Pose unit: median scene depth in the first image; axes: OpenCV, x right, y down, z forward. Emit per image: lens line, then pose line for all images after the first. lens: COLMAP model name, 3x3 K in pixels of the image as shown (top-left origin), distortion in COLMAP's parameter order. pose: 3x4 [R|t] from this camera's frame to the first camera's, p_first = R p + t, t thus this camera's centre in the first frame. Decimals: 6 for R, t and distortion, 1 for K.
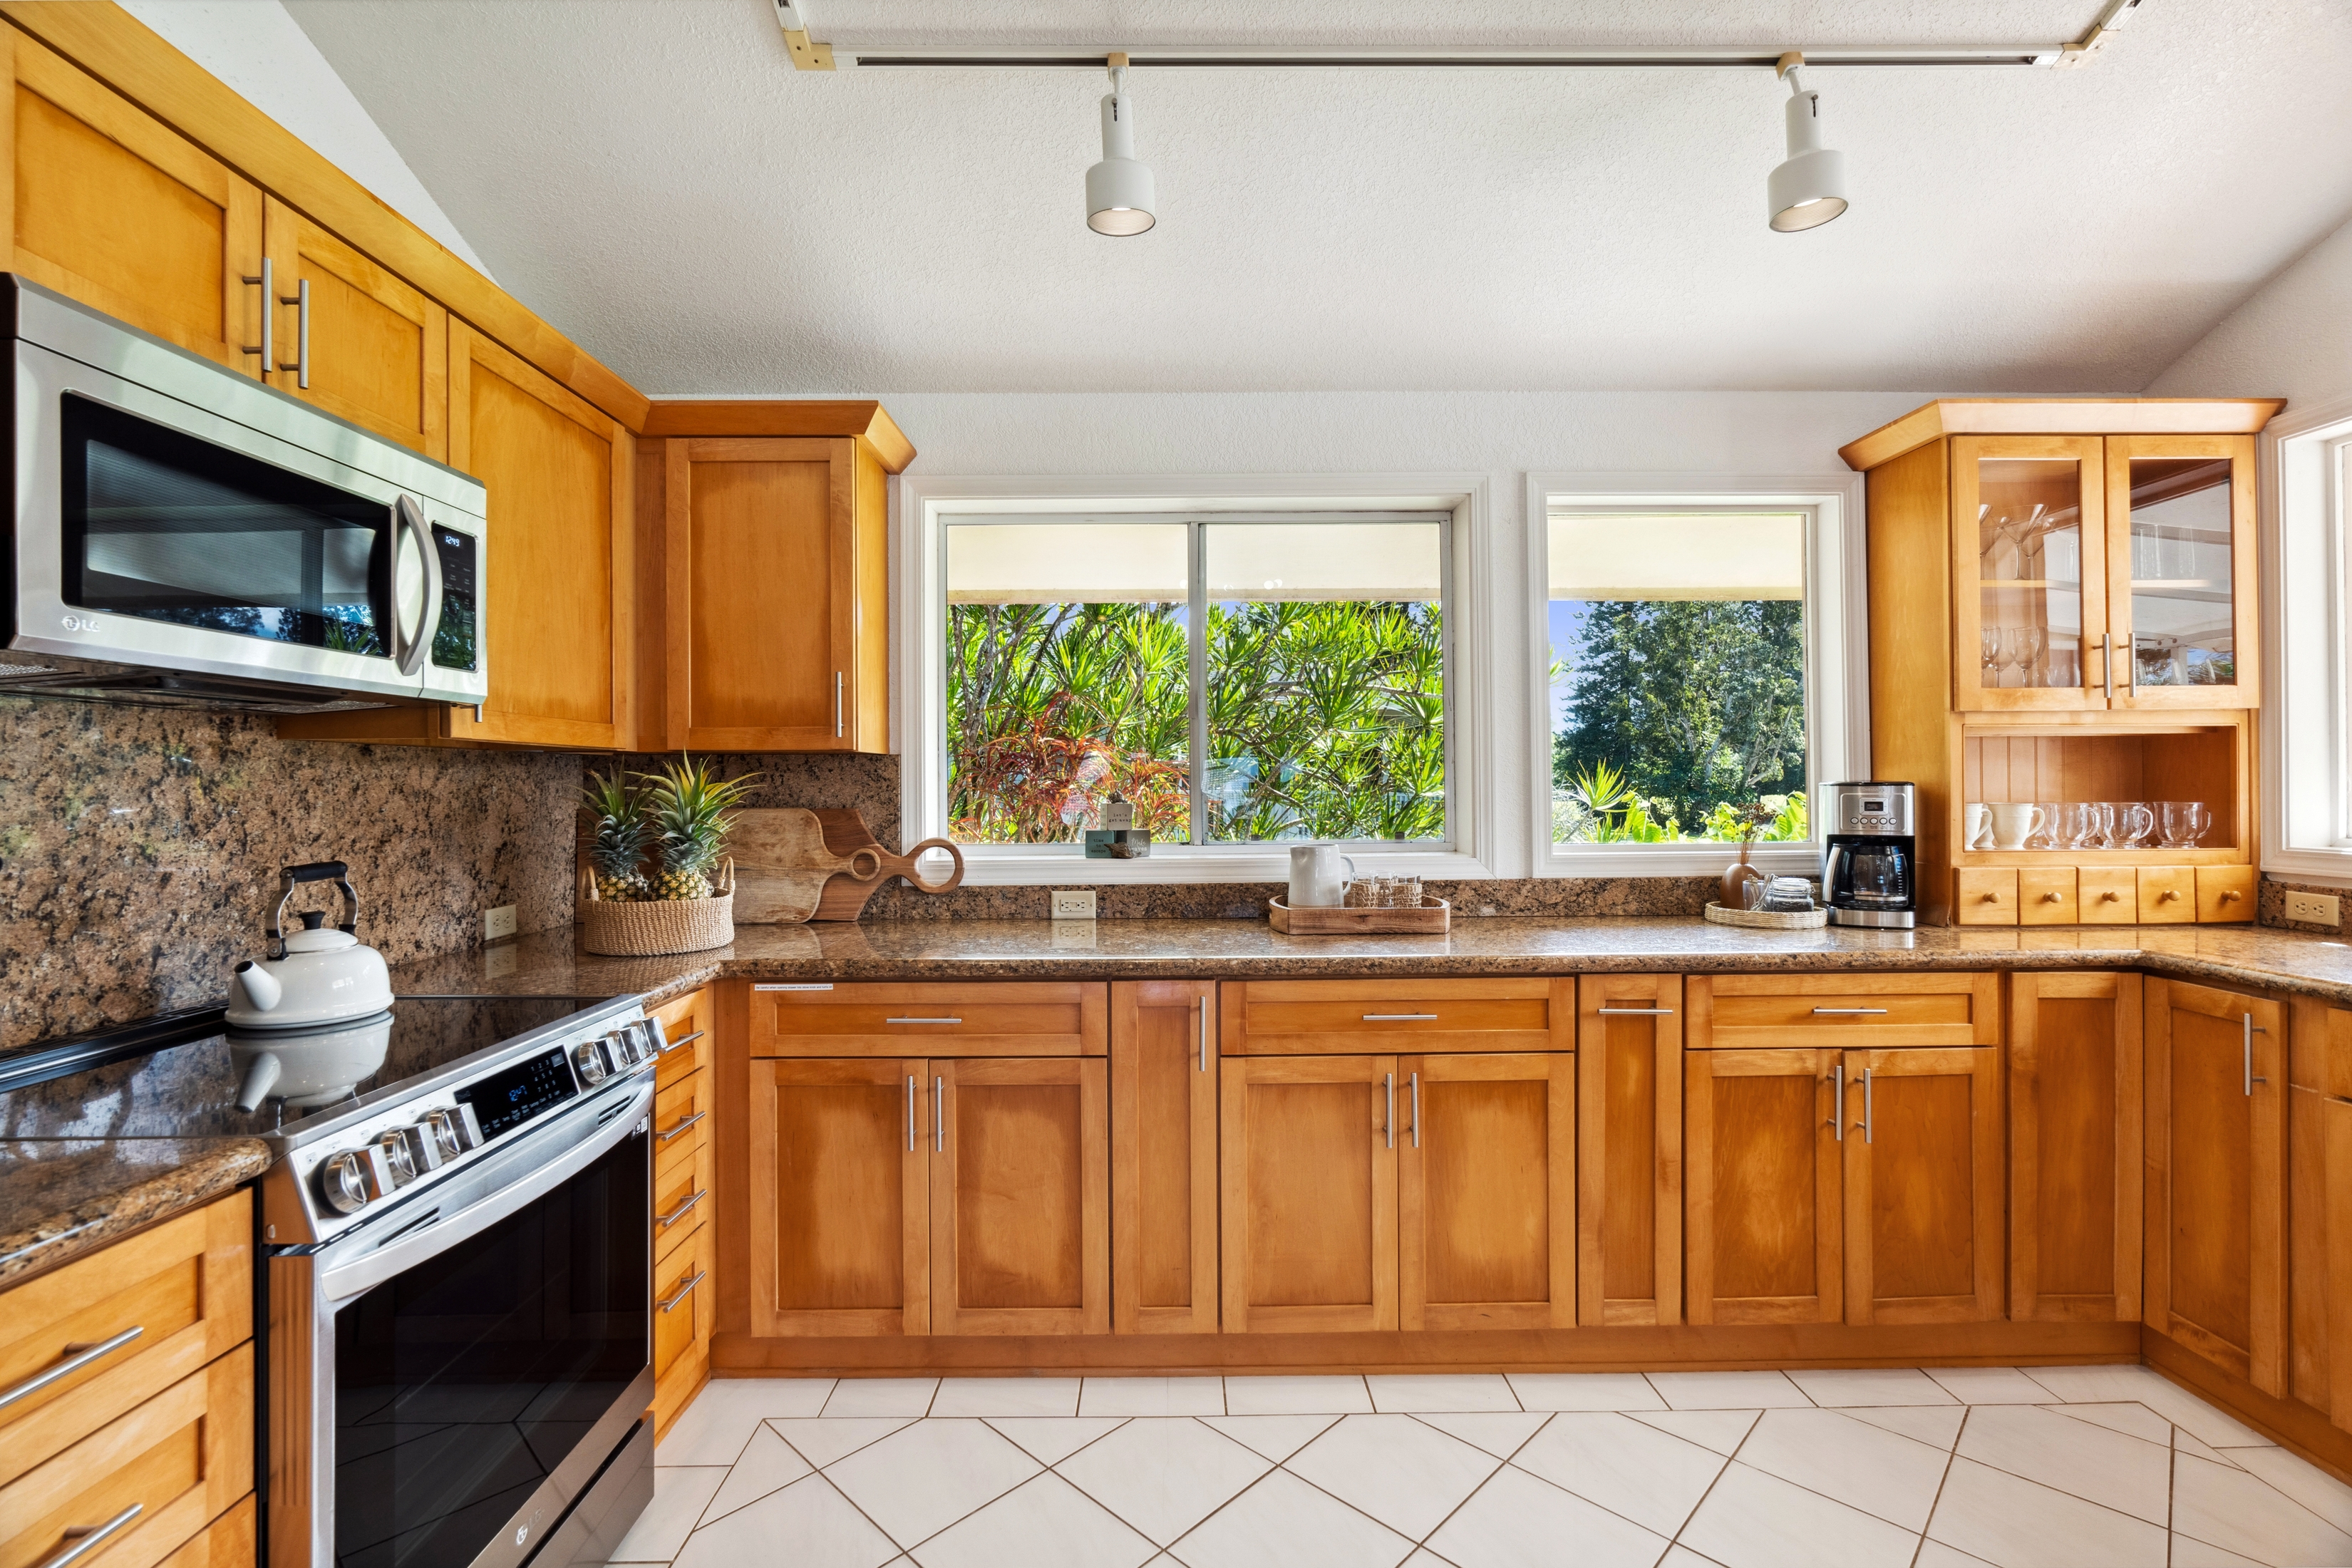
lens RADIAL K [[1062.6, 0, 1217.8], [0, 1062.6, 778.8], [0, 0, 1]] dist [-0.002586, -0.000131]
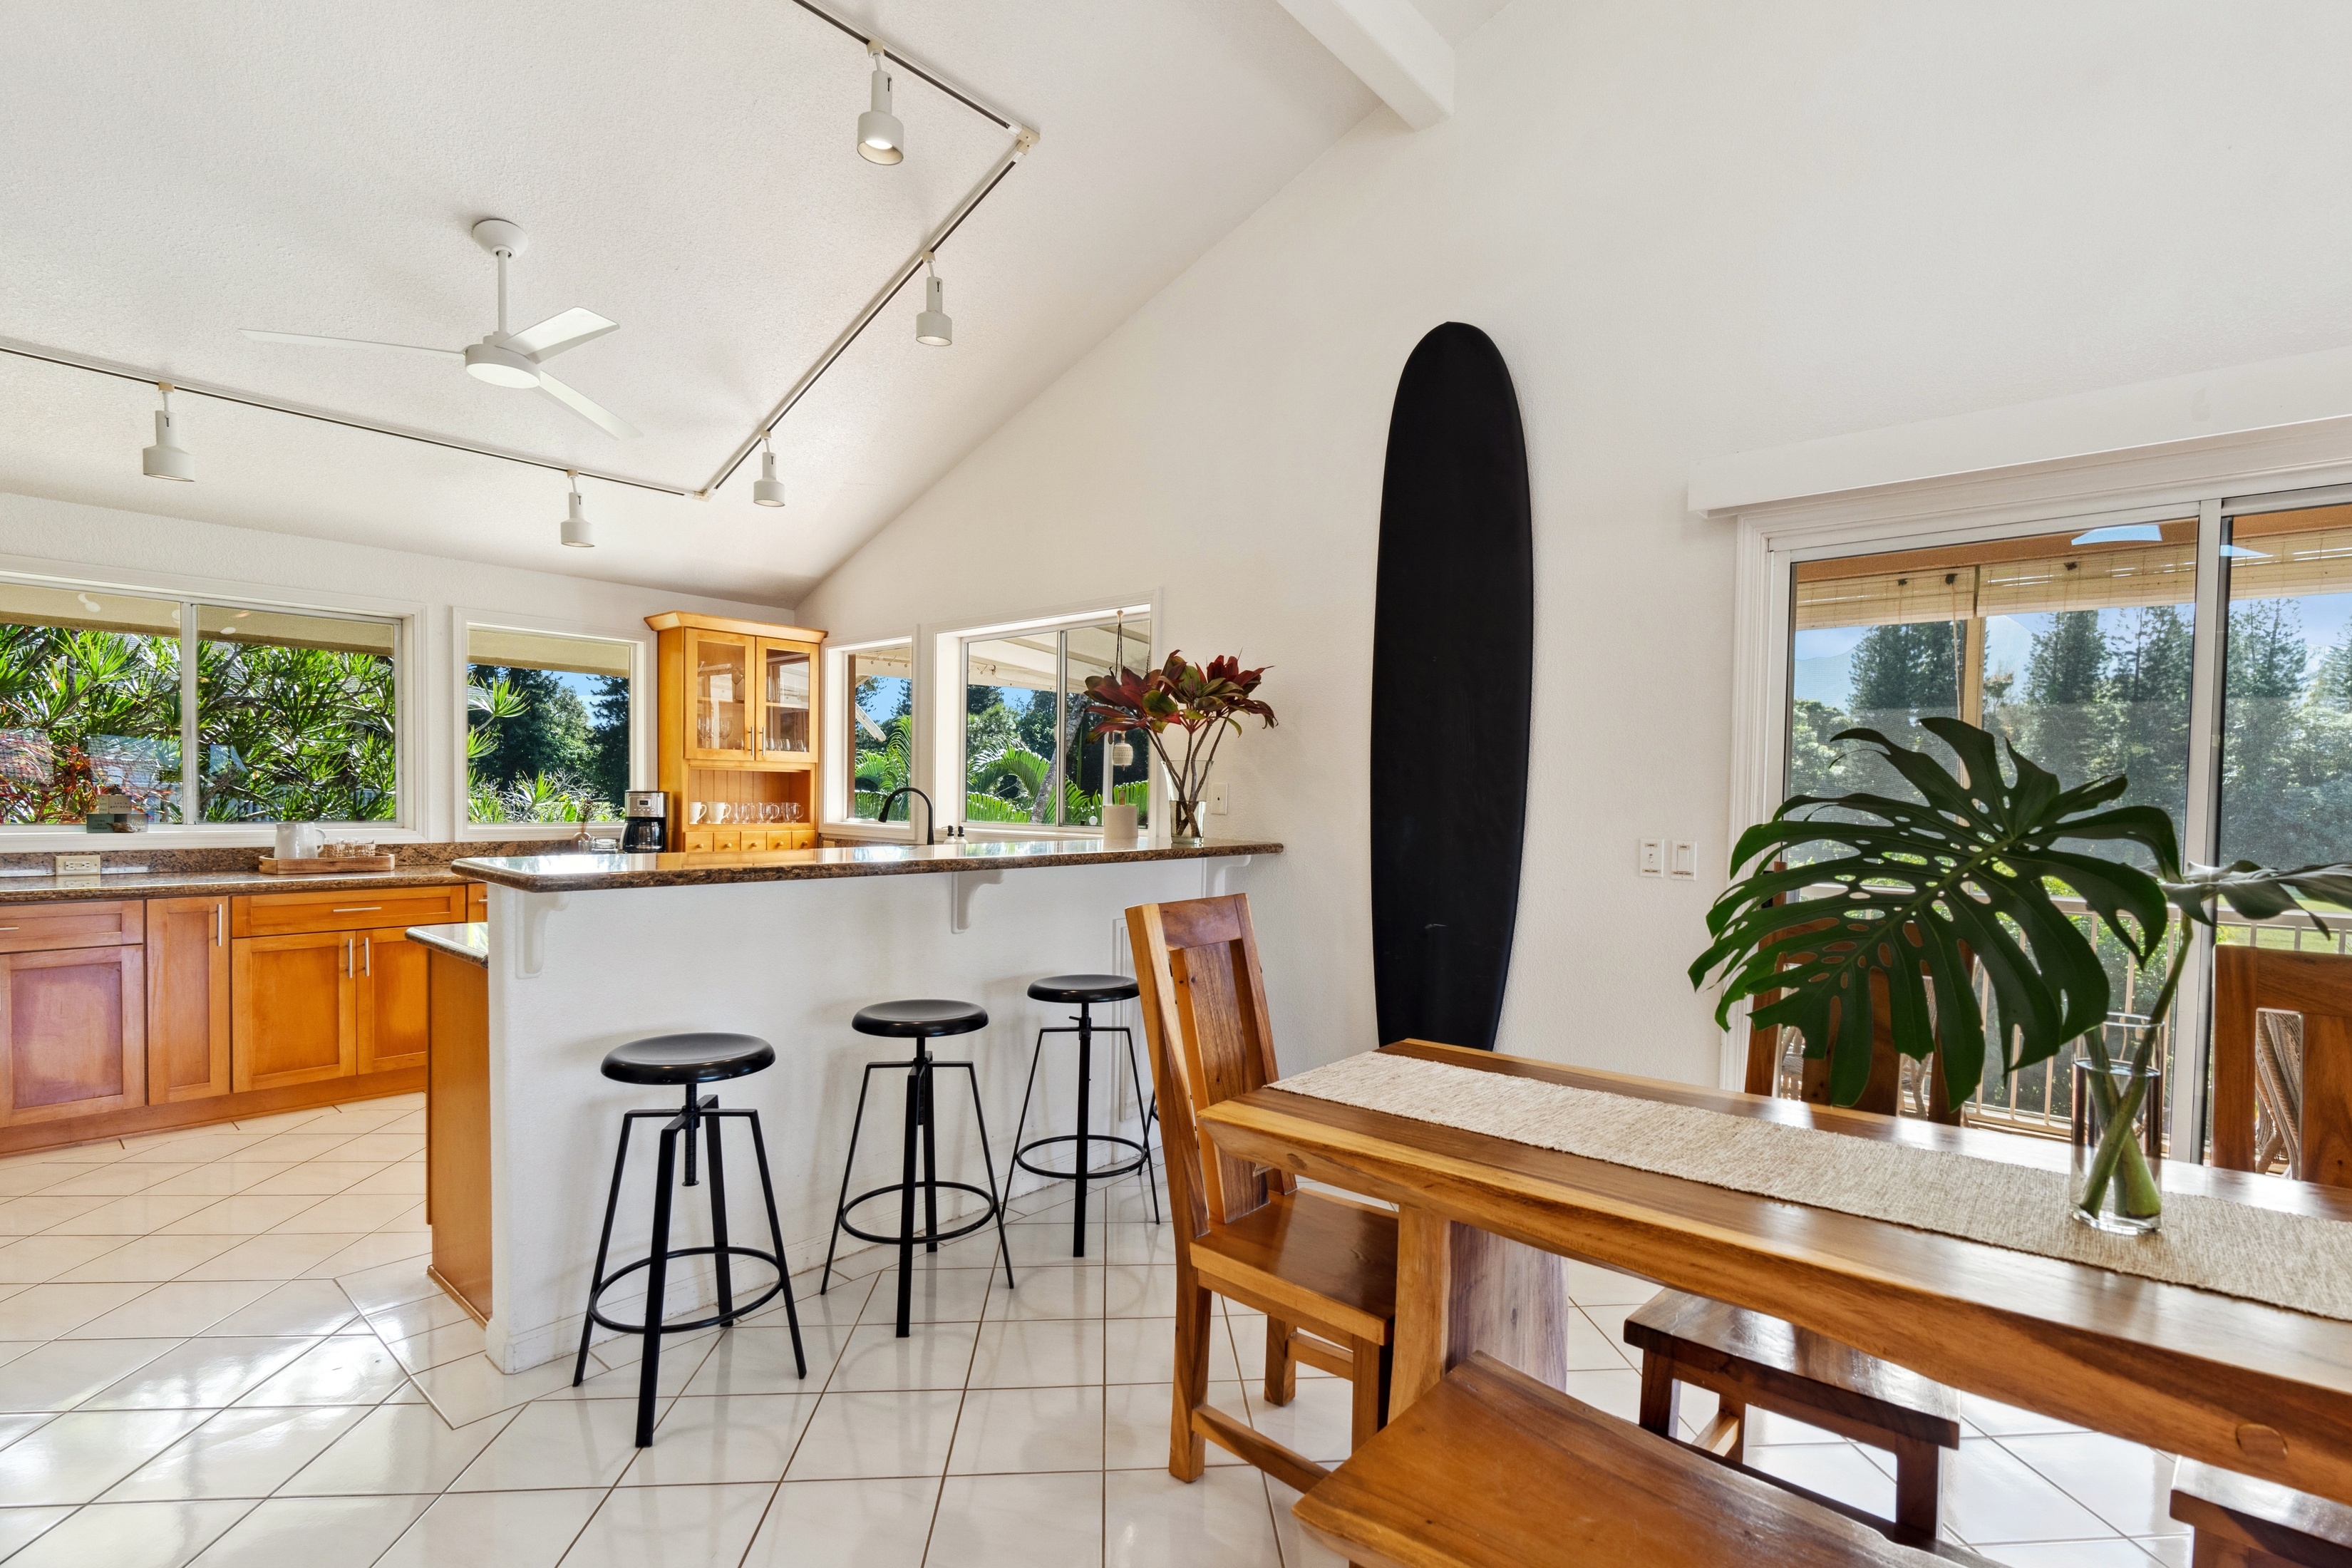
lens RADIAL K [[1078.6, 0, 1180.3], [0, 1078.6, 826.9], [0, 0, 1]] dist [-0.001452, 0.000083]
pose [[0.693118, -0.003425, 0.720816, -0.172389], [-0.027998, 0.999106, 0.031670, -0.023243], [-0.720280, -0.042133, 0.692403, -1.216568]]
